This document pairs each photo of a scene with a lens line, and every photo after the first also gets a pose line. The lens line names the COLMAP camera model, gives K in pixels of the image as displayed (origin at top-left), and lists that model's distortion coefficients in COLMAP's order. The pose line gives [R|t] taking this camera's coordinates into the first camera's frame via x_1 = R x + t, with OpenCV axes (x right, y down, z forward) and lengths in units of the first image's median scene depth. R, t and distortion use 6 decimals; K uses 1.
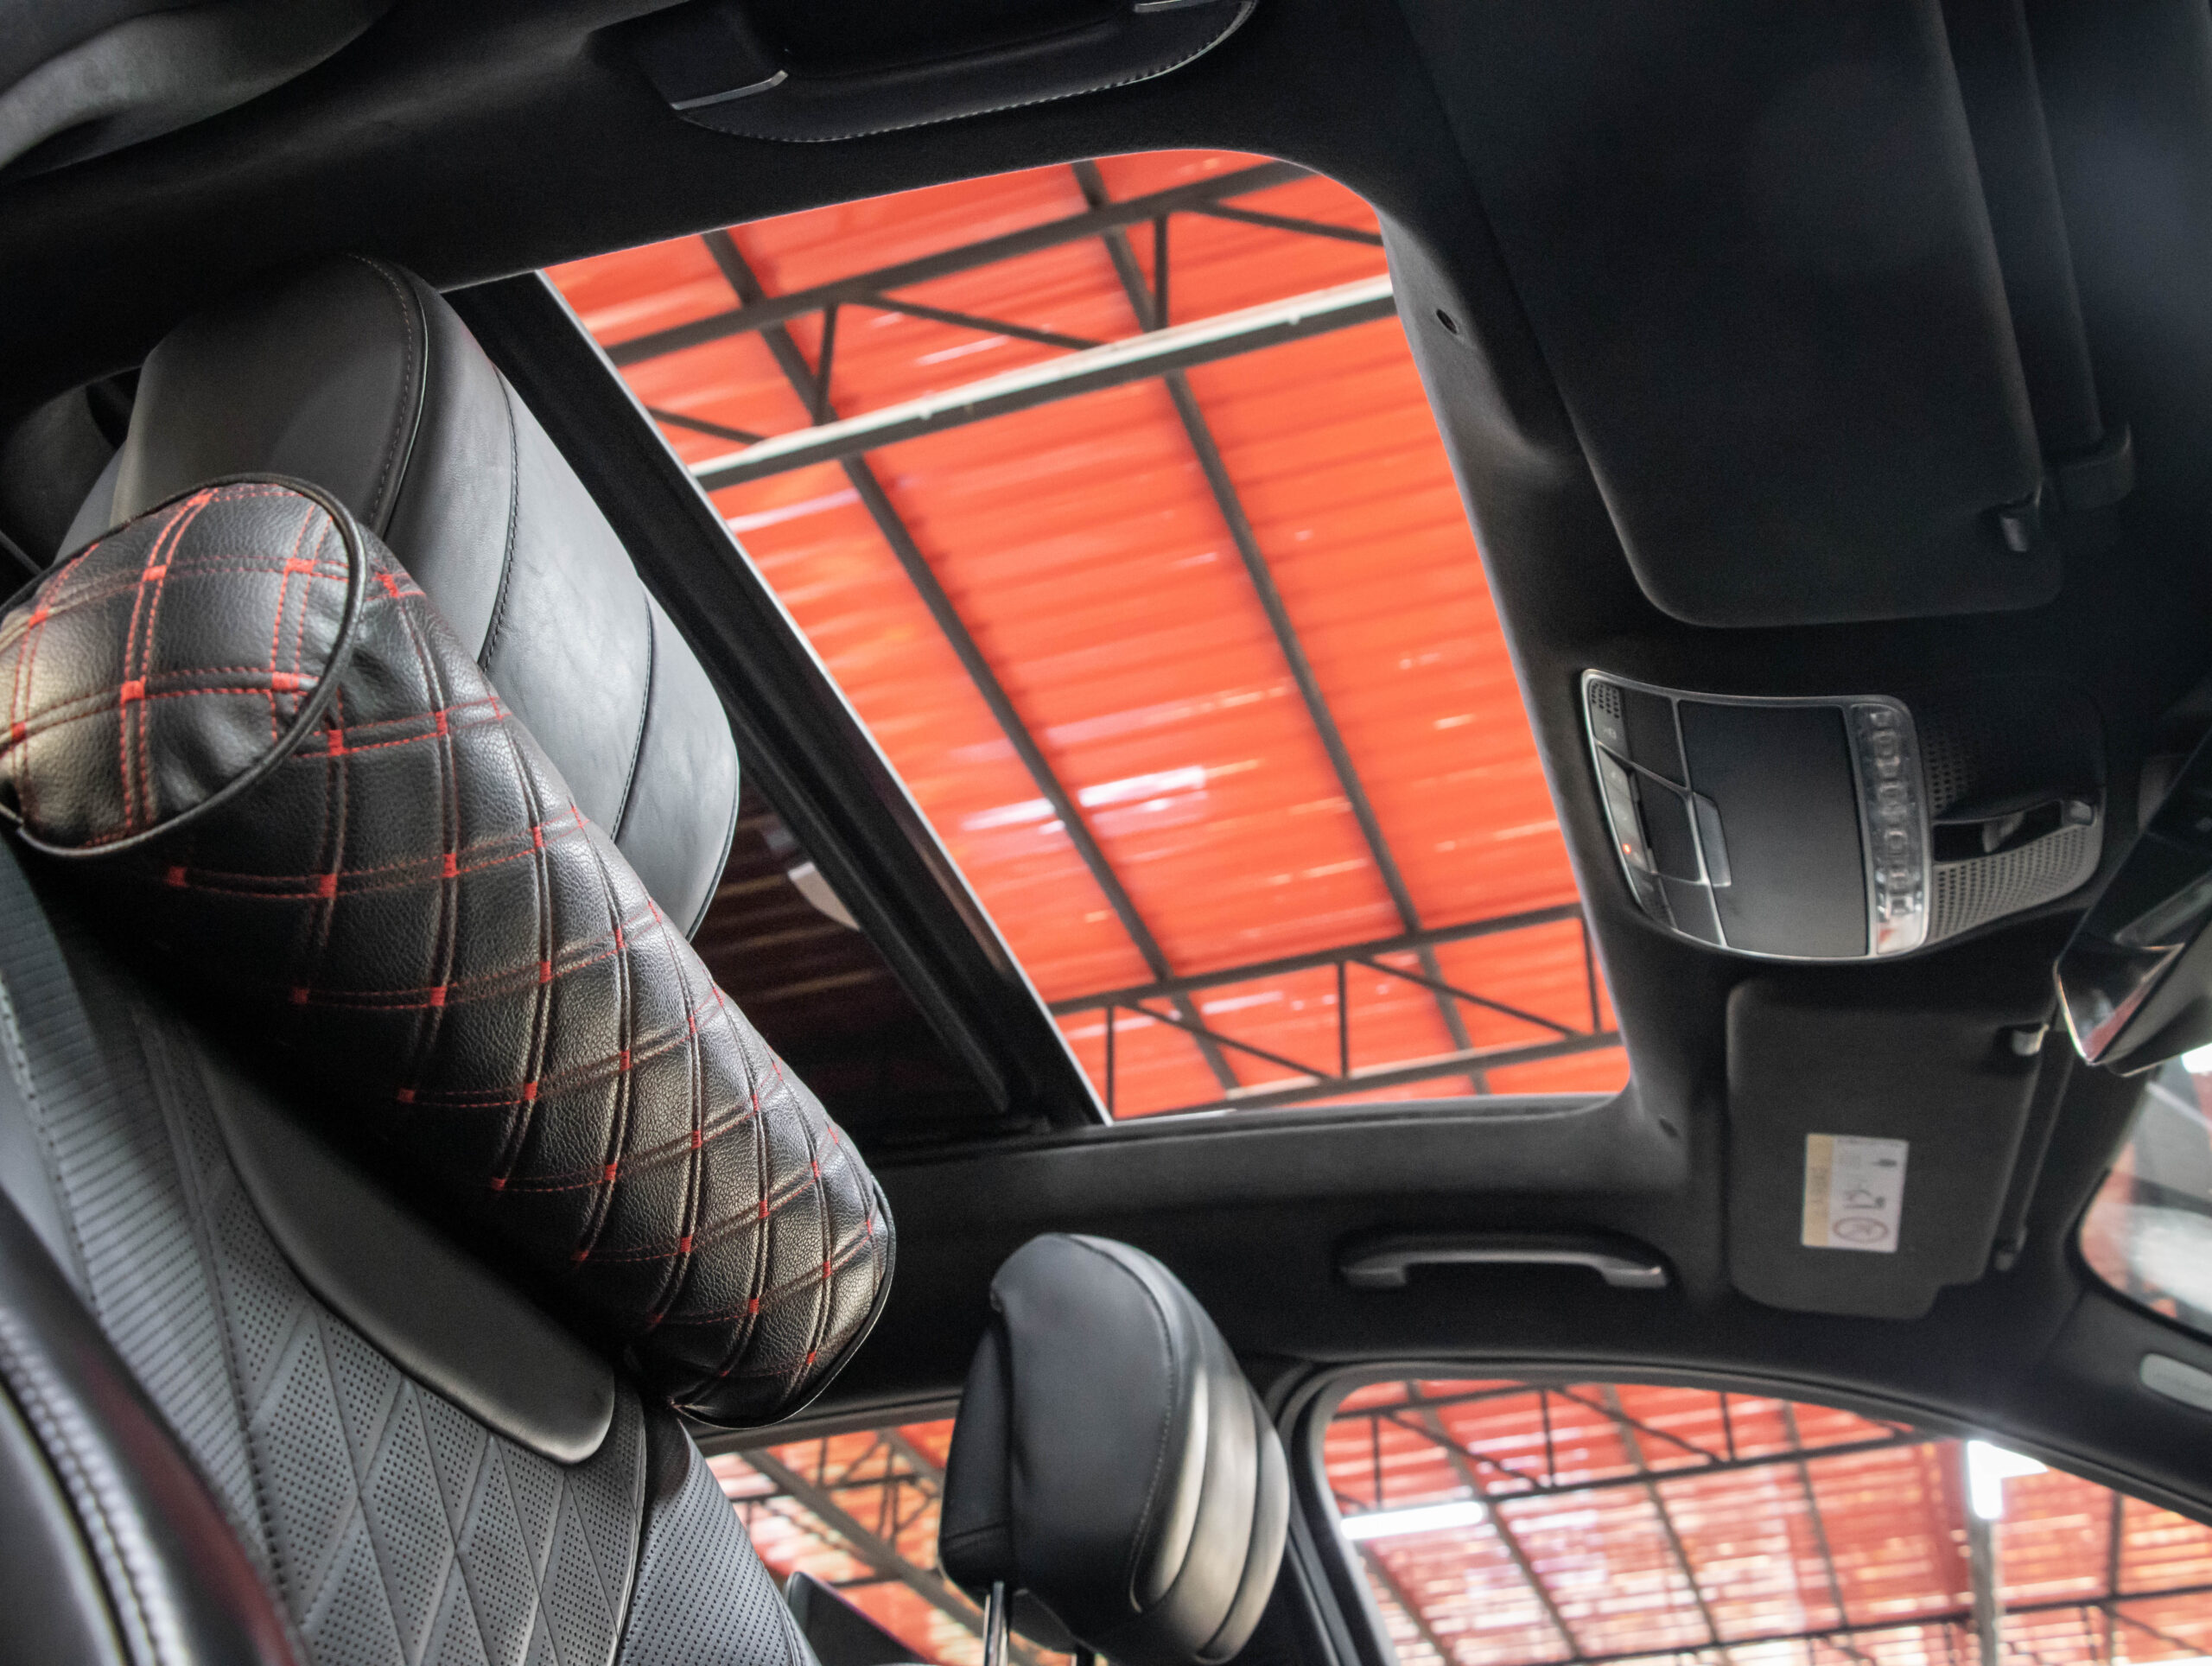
lens RADIAL K [[2413.2, 0, 1143.1], [0, 2413.2, 843.4], [0, 0, 1]] dist [-0.140831, 0.222719]
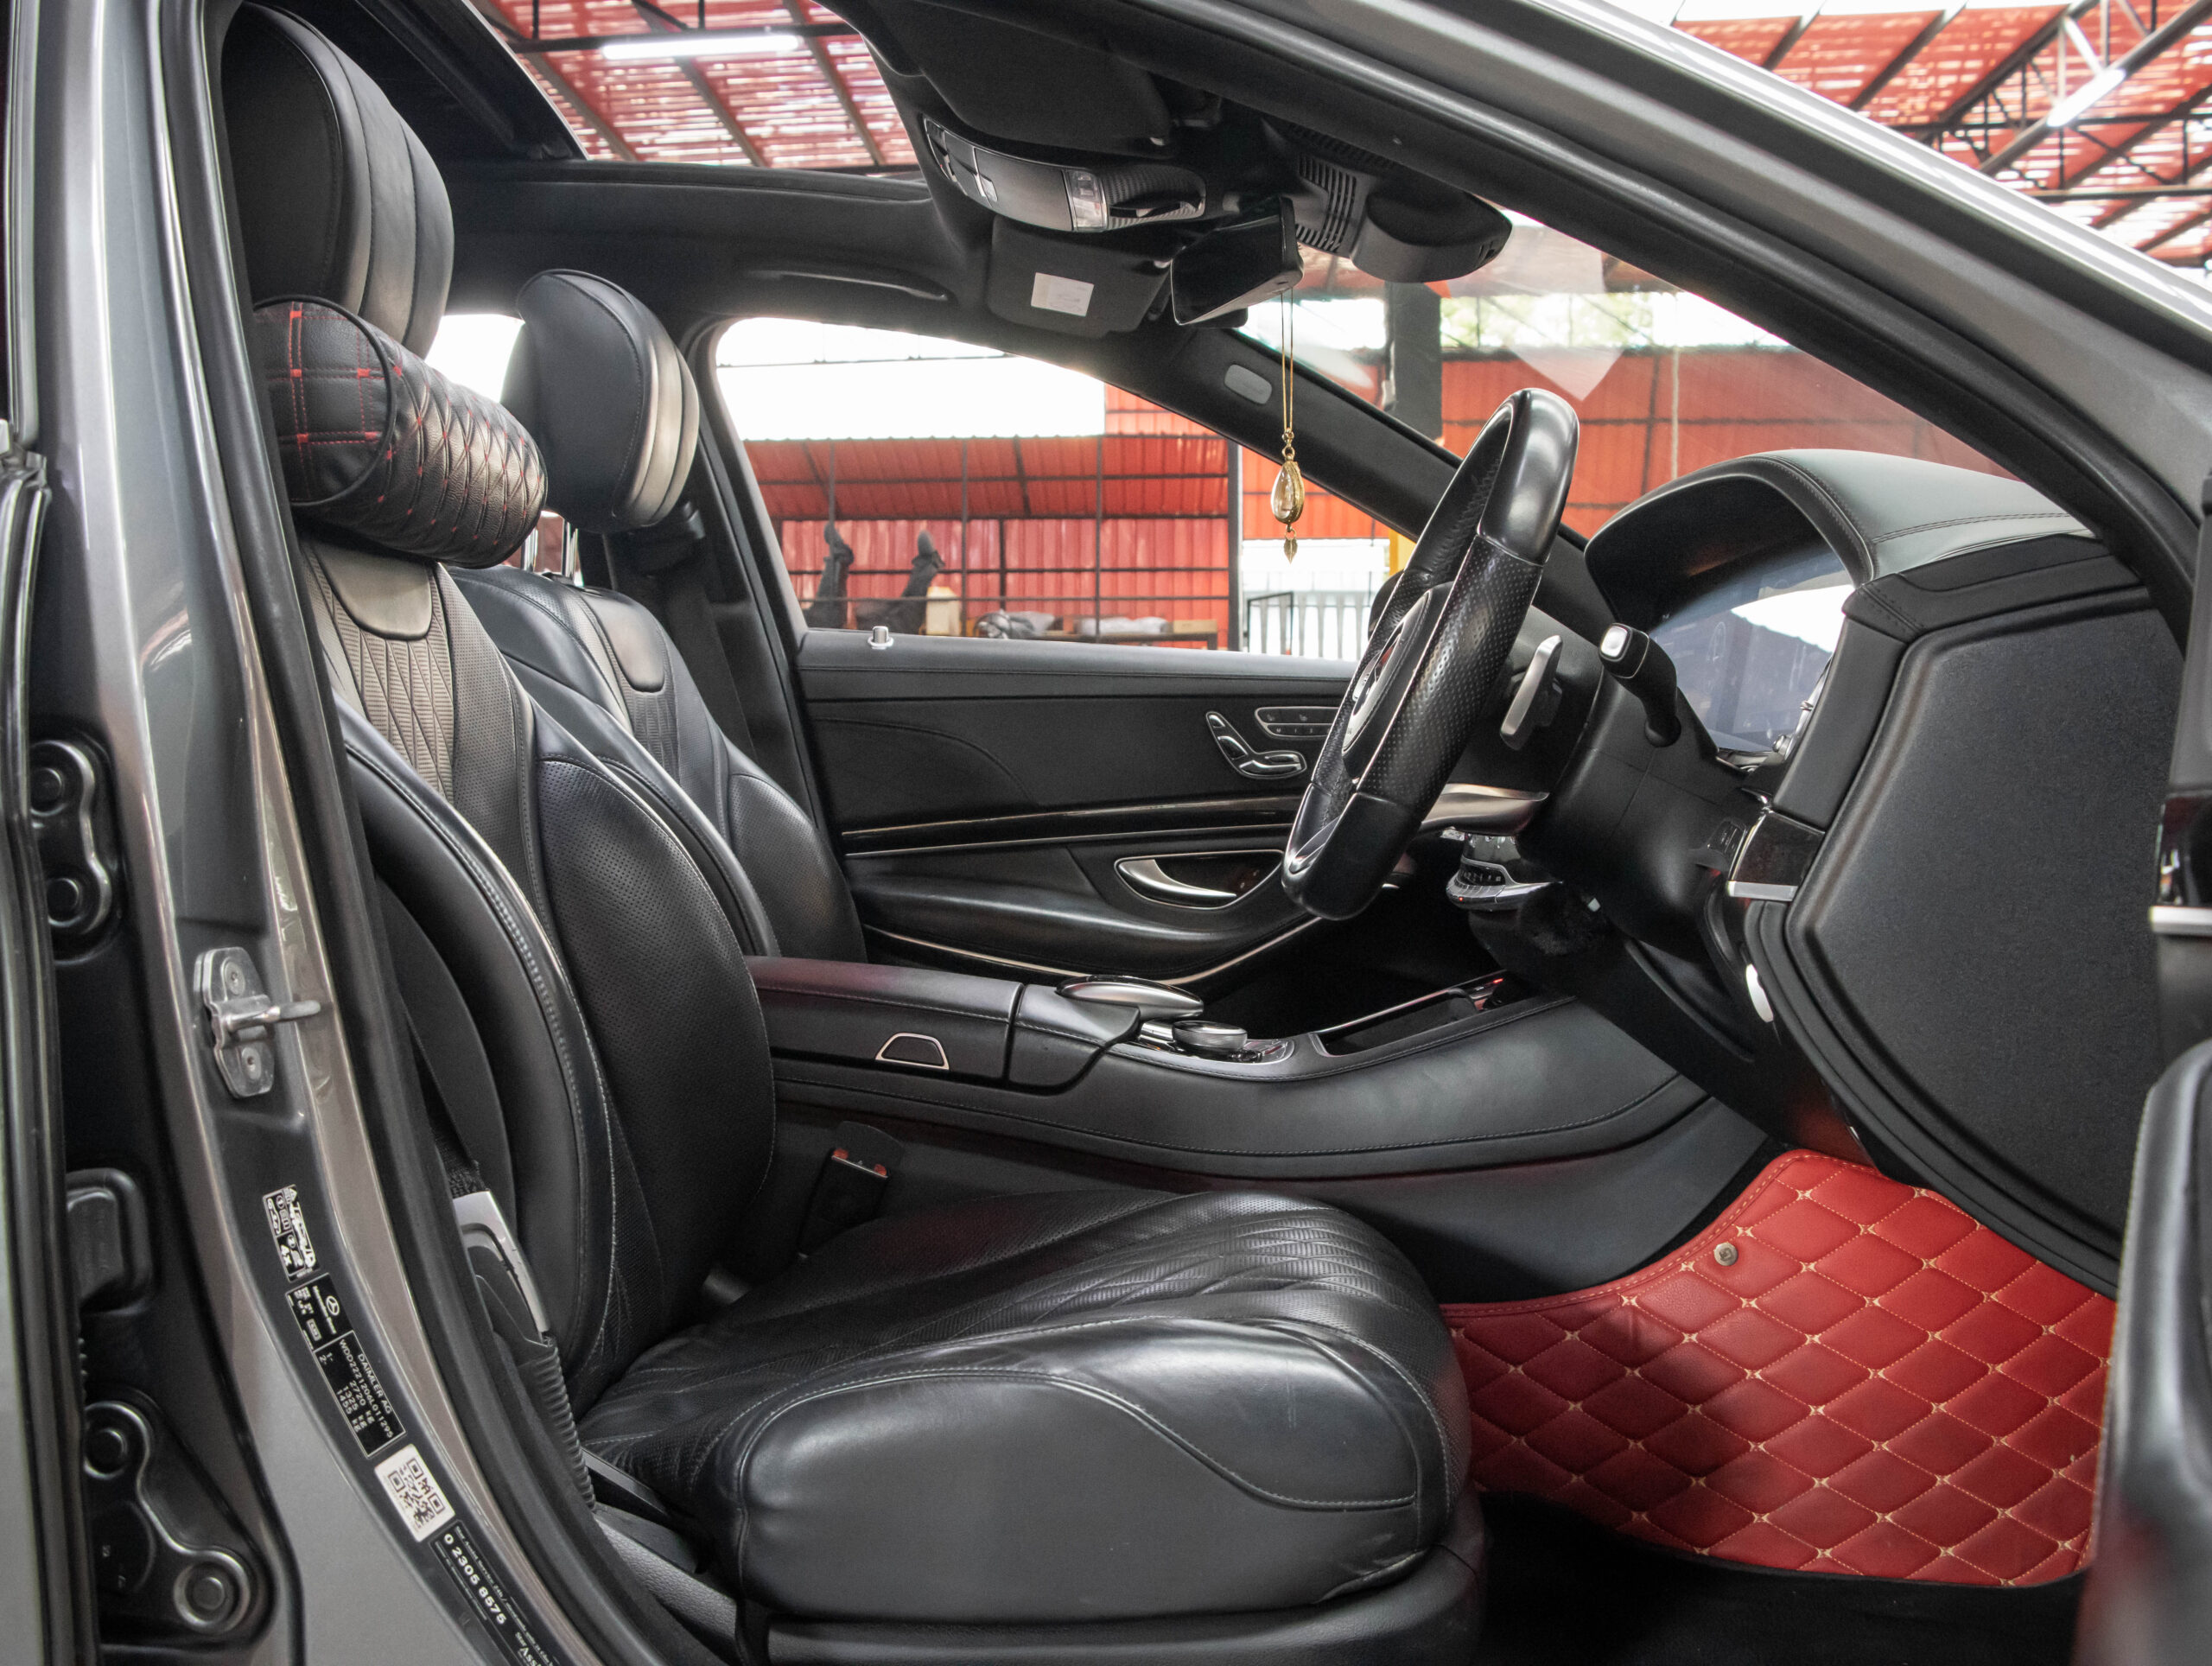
lens RADIAL K [[2413.2, 0, 1143.1], [0, 2413.2, 843.4], [0, 0, 1]] dist [-0.140831, 0.222719]
pose [[0.959699, -0.019644, 0.280344, -0.111582], [-0.149965, 0.807857, 0.569980, -0.461211], [-0.237674, -0.589051, 0.772353, -0.479455]]
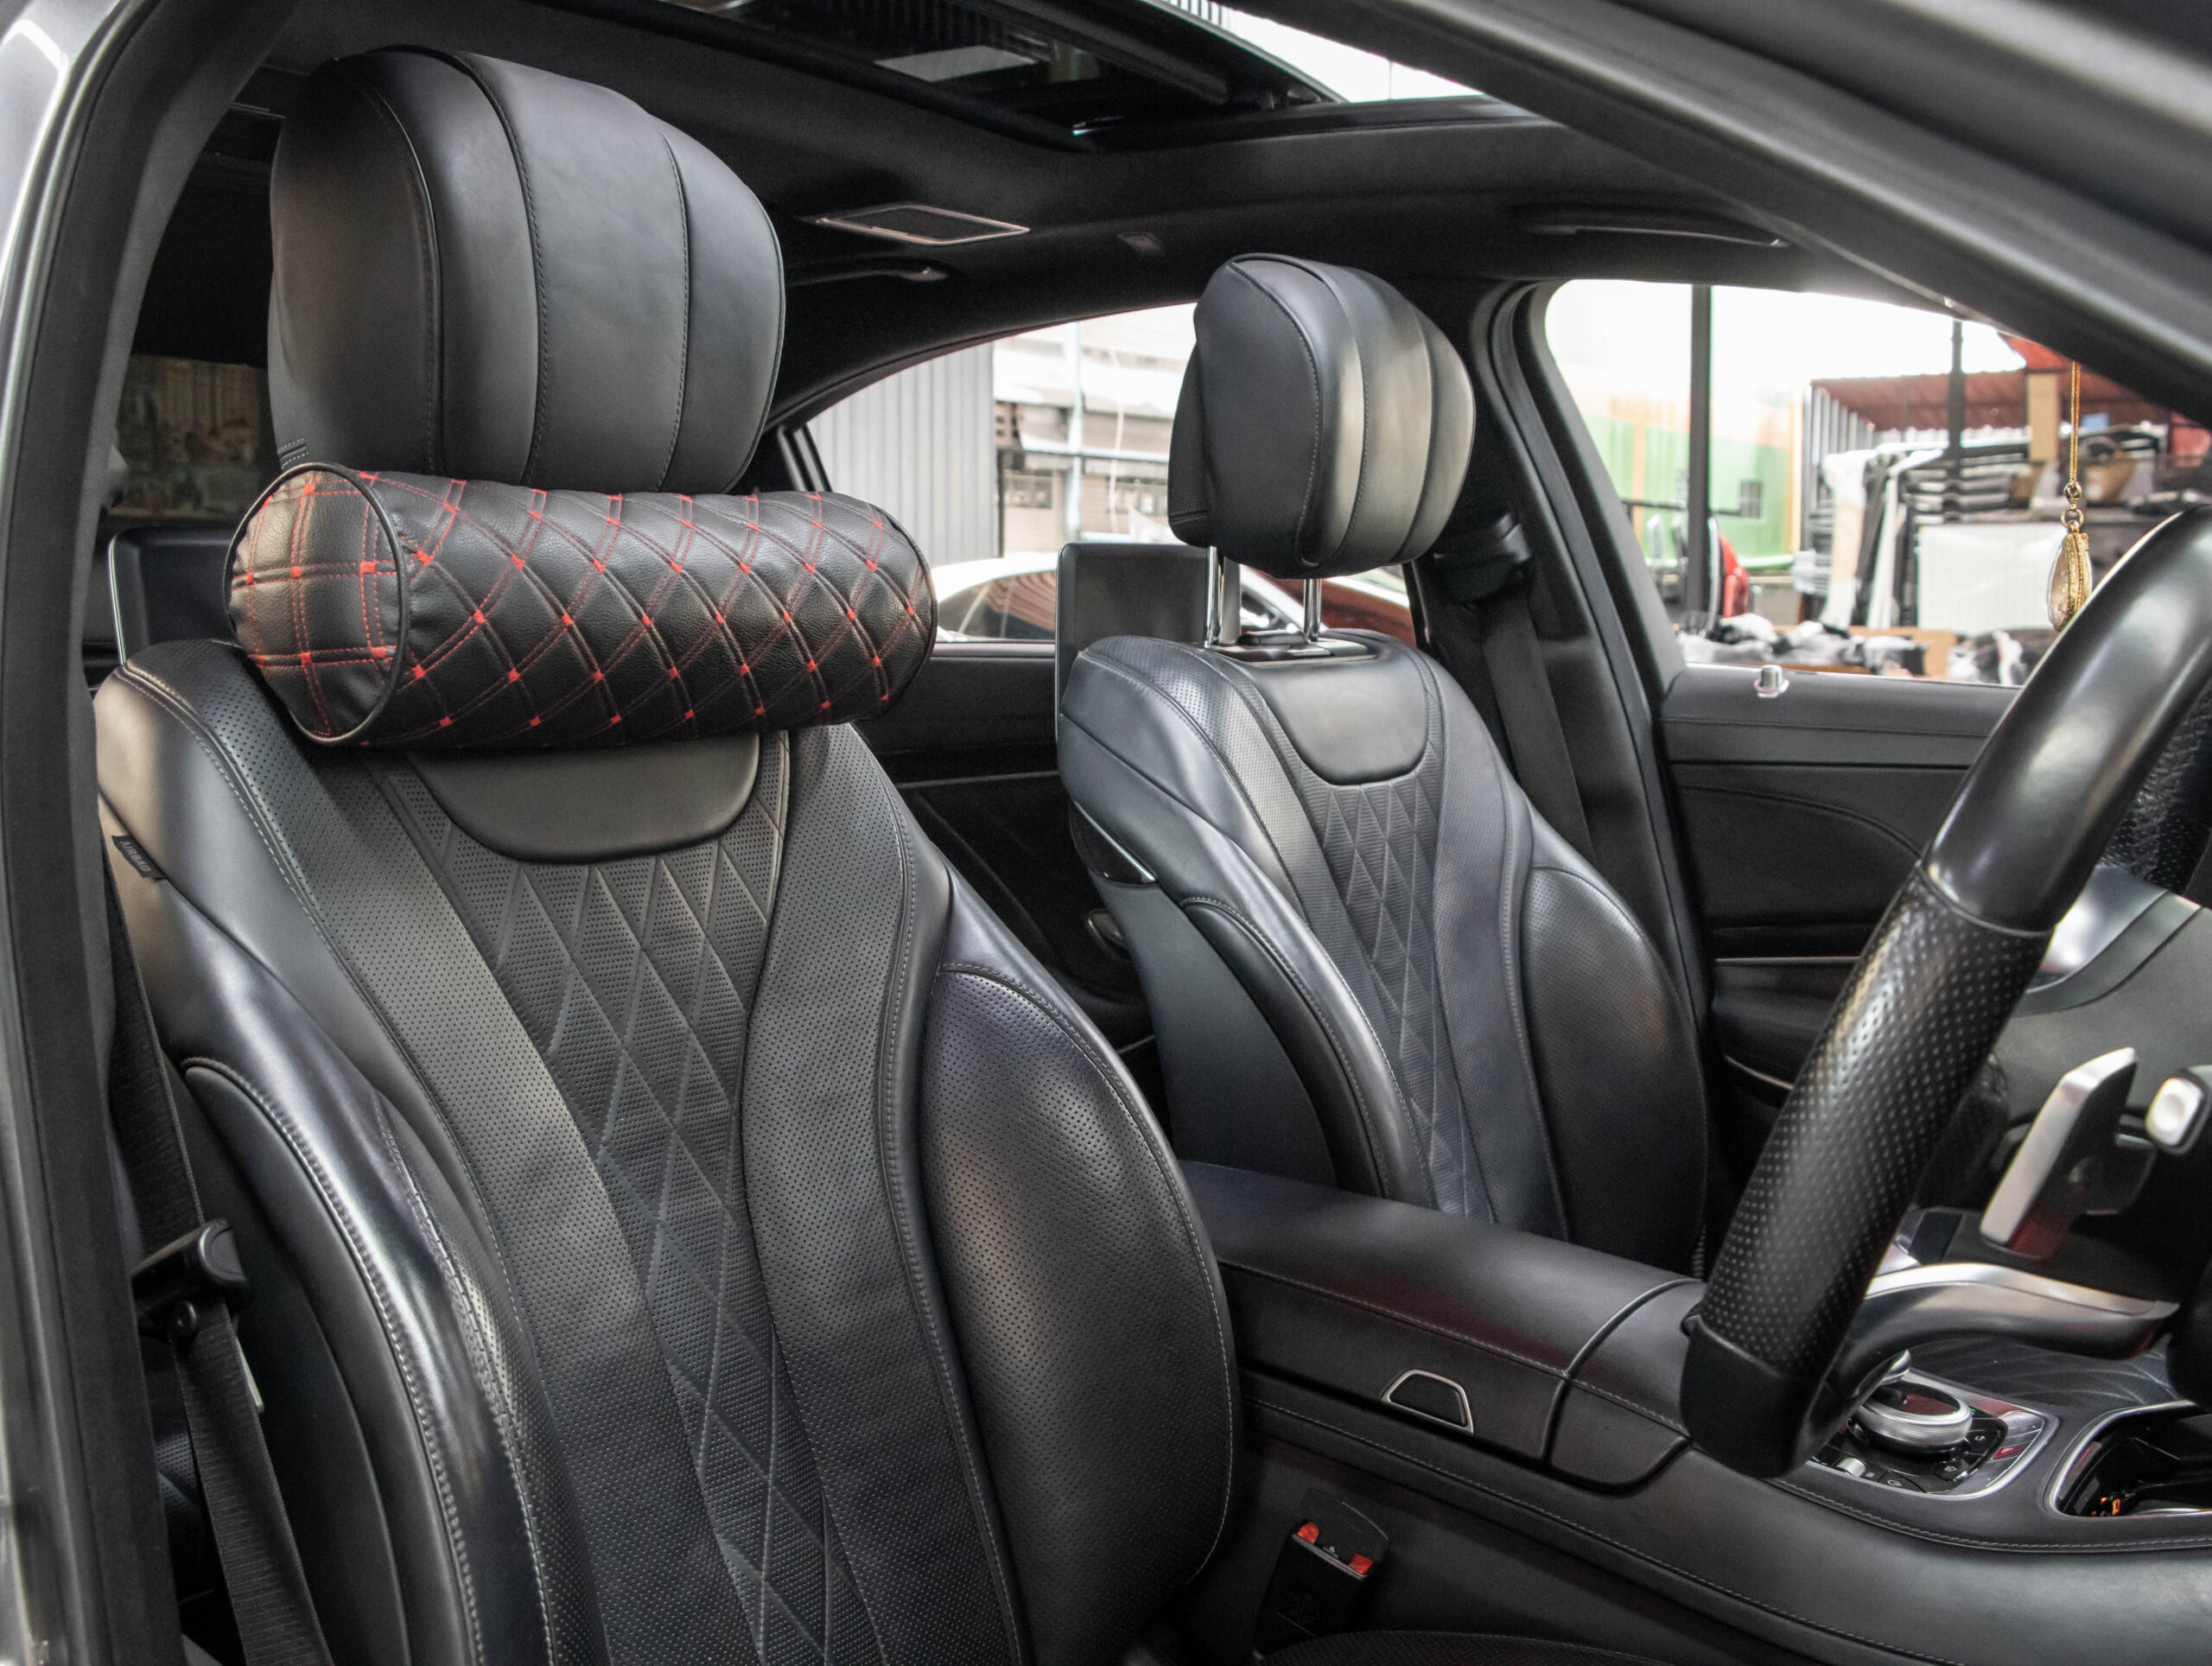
lens RADIAL K [[2413.2, 0, 1143.1], [0, 2413.2, 843.4], [0, 0, 1]] dist [-0.140831, 0.222719]
pose [[0.956837, 0.016858, -0.290136, 0.267910], [0.172903, 0.769401, 0.614920, -0.360190], [0.233598, -0.638543, 0.733277, -0.092730]]
